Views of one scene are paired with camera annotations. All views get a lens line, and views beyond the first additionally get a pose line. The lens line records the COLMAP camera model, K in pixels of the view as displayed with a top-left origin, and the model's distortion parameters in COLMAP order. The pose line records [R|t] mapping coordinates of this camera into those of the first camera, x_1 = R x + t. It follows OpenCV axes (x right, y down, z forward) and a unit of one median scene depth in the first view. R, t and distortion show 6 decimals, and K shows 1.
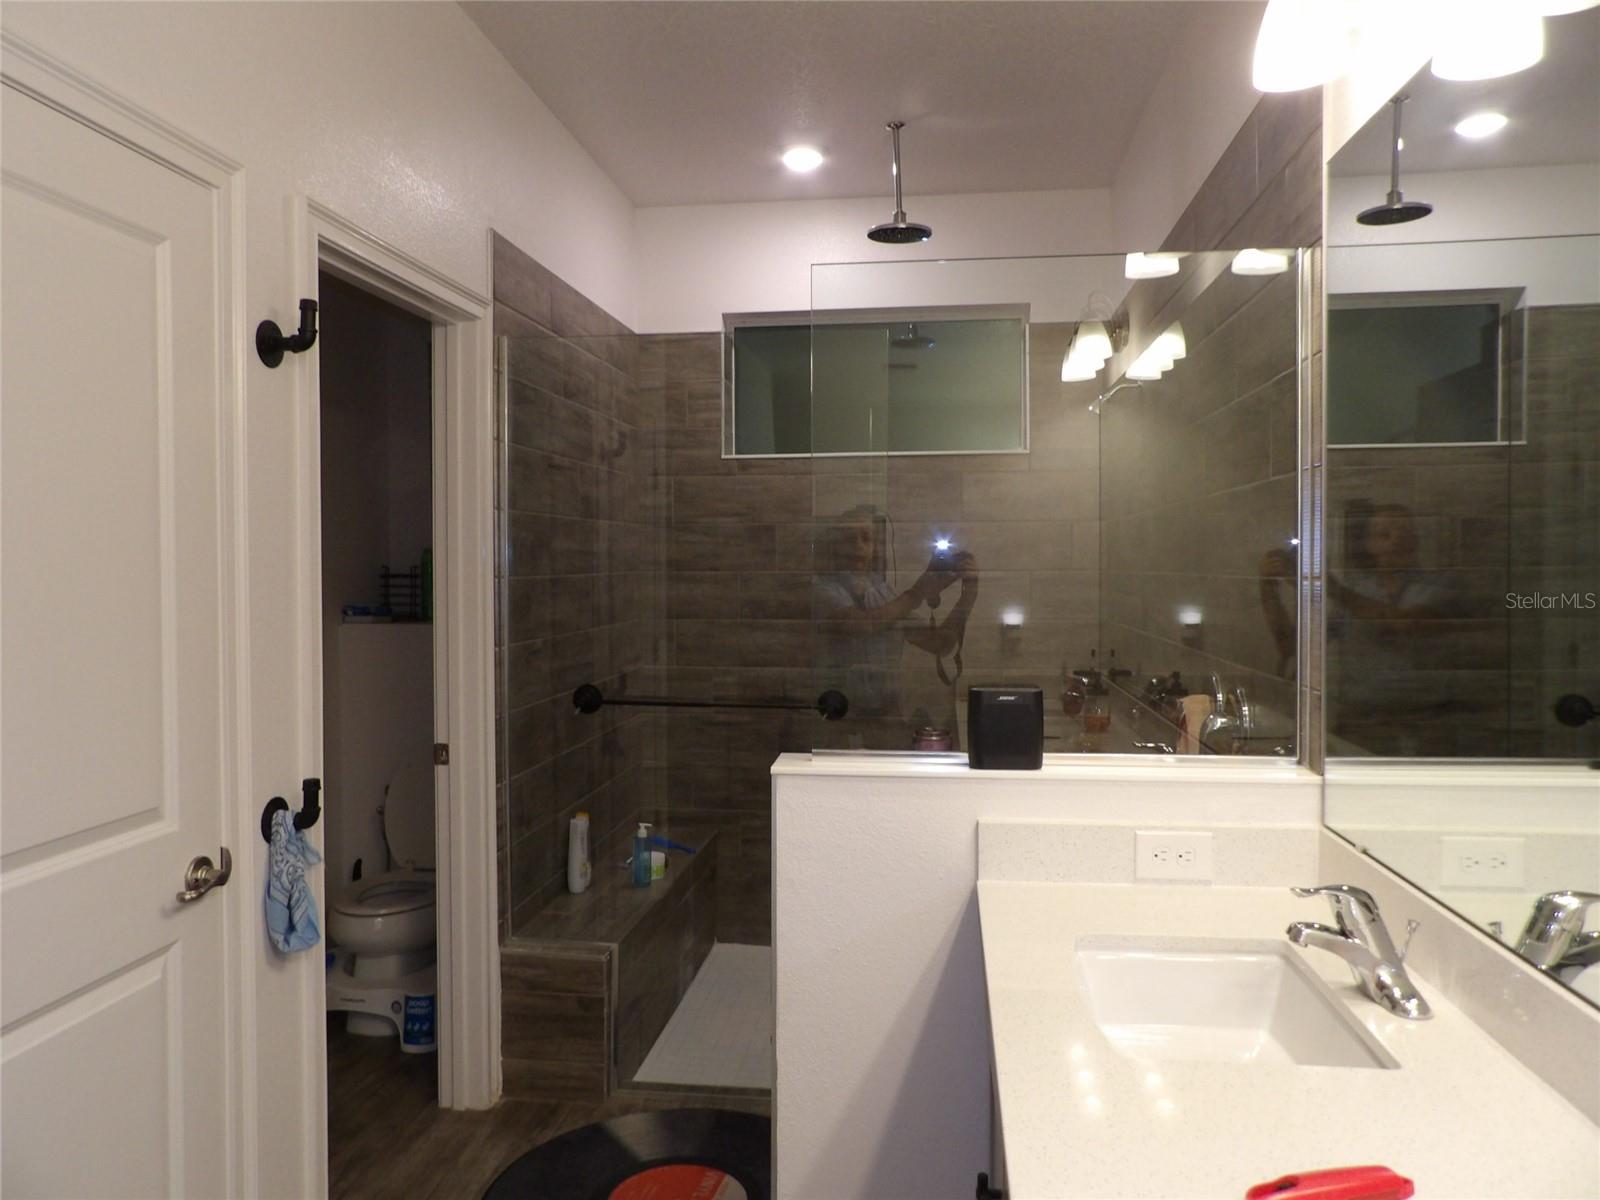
lens RADIAL K [[1148.2, 0, 794.8], [0, 1148.2, 587.3], [0, 0, 1]] dist [-0.038733, 0.051451]
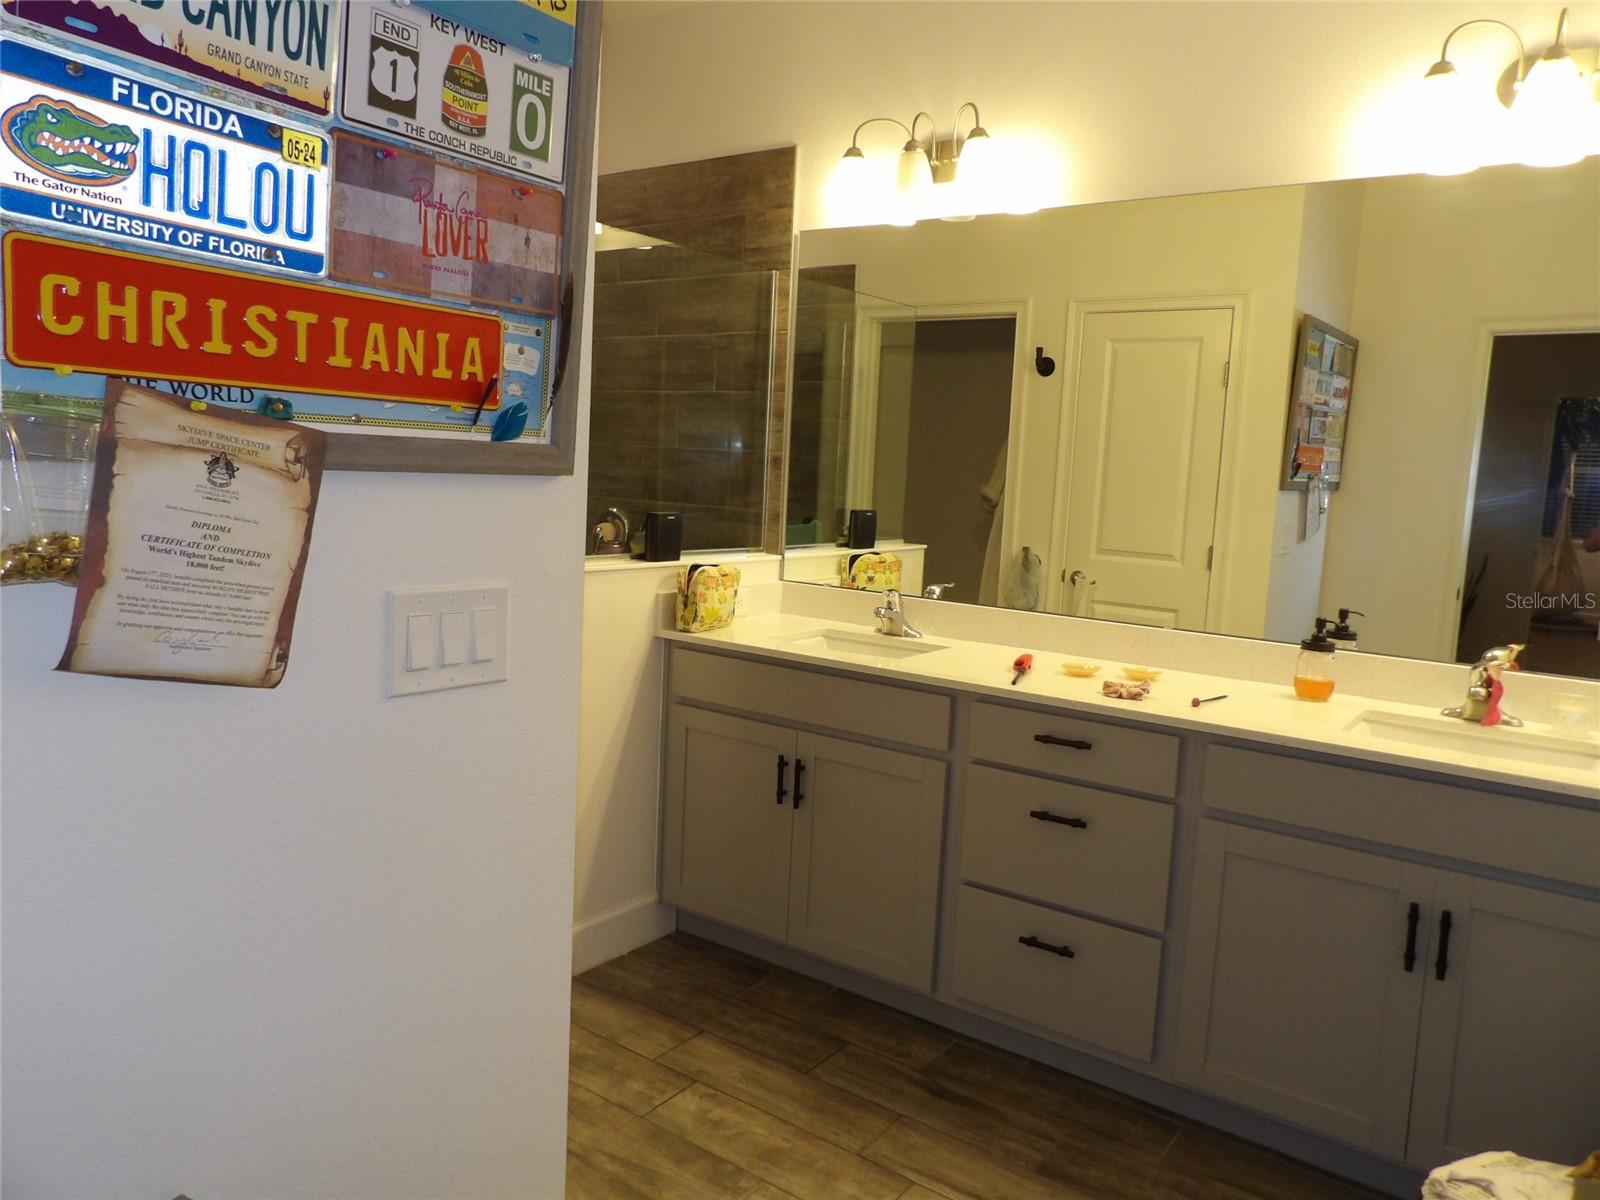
lens RADIAL K [[1148.2, 0, 794.8], [0, 1148.2, 587.3], [0, 0, 1]] dist [-0.038733, 0.051451]
pose [[0.483871, -0.065076, 0.872716, -0.748059], [-0.036589, 0.994855, 0.094470, 0.022088], [-0.874374, -0.077643, 0.479000, 0.032123]]
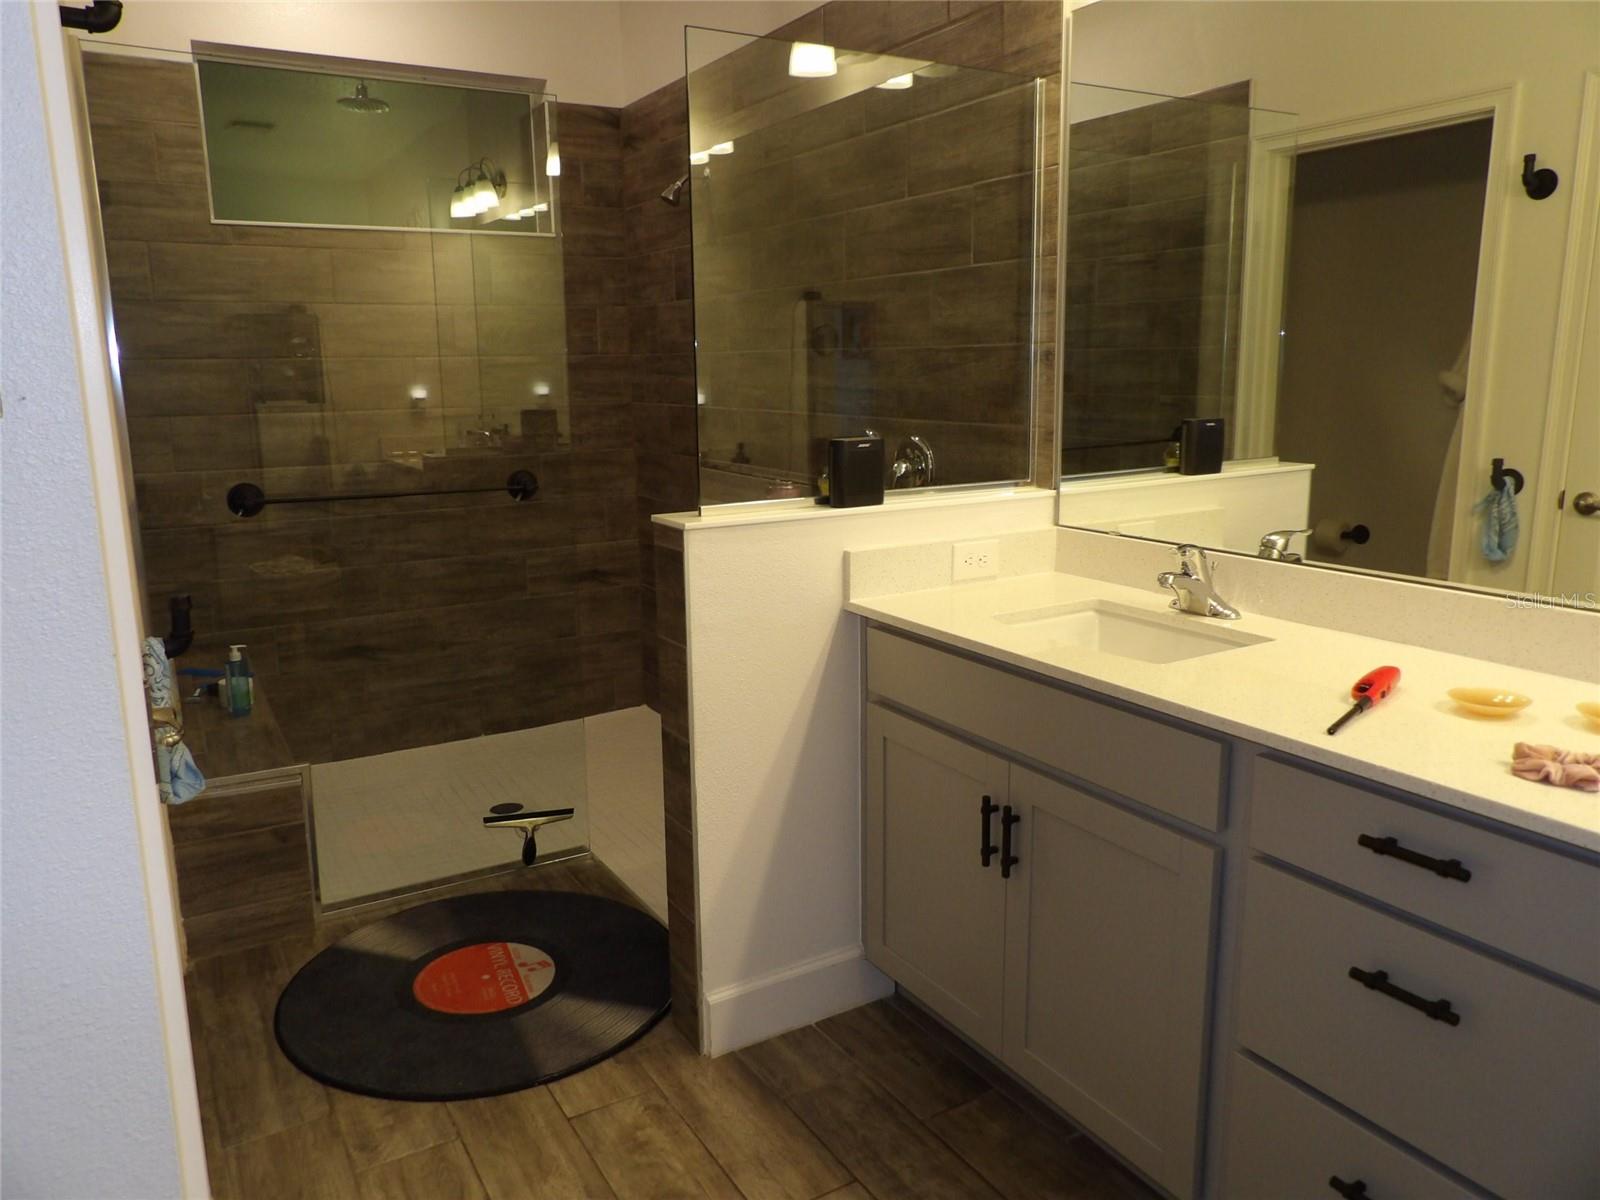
lens RADIAL K [[1148.2, 0, 794.8], [0, 1148.2, 587.3], [0, 0, 1]] dist [-0.038733, 0.051451]
pose [[0.790771, -0.123907, 0.599440, -0.381017], [0.021473, 0.984310, 0.175134, 0.020663], [-0.611736, -0.125620, 0.781025, 0.066266]]
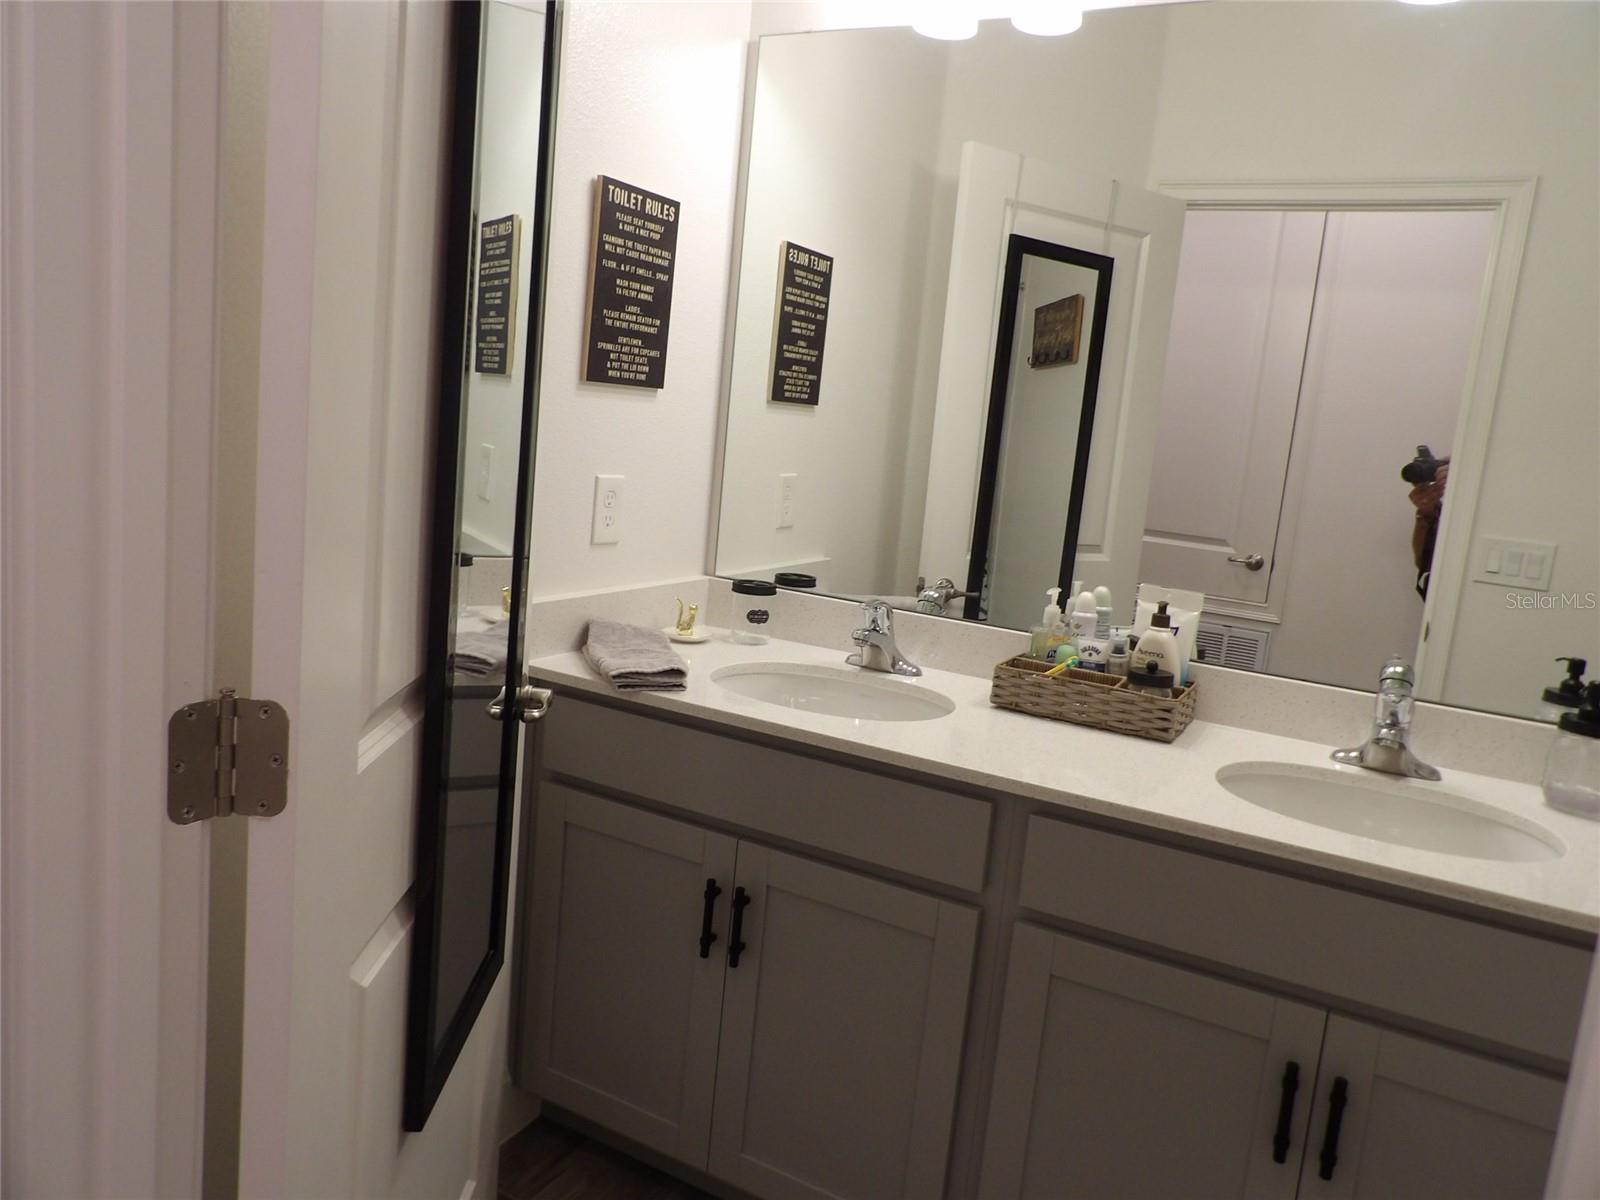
lens RADIAL K [[1148.2, 0, 794.8], [0, 1148.2, 587.3], [0, 0, 1]] dist [-0.038733, 0.051451]
pose [[0.363921, -0.098319, 0.926226, -0.433034], [-0.077766, 0.987734, 0.135403, 0.023511], [-0.928178, -0.121305, 0.351811, 0.265845]]
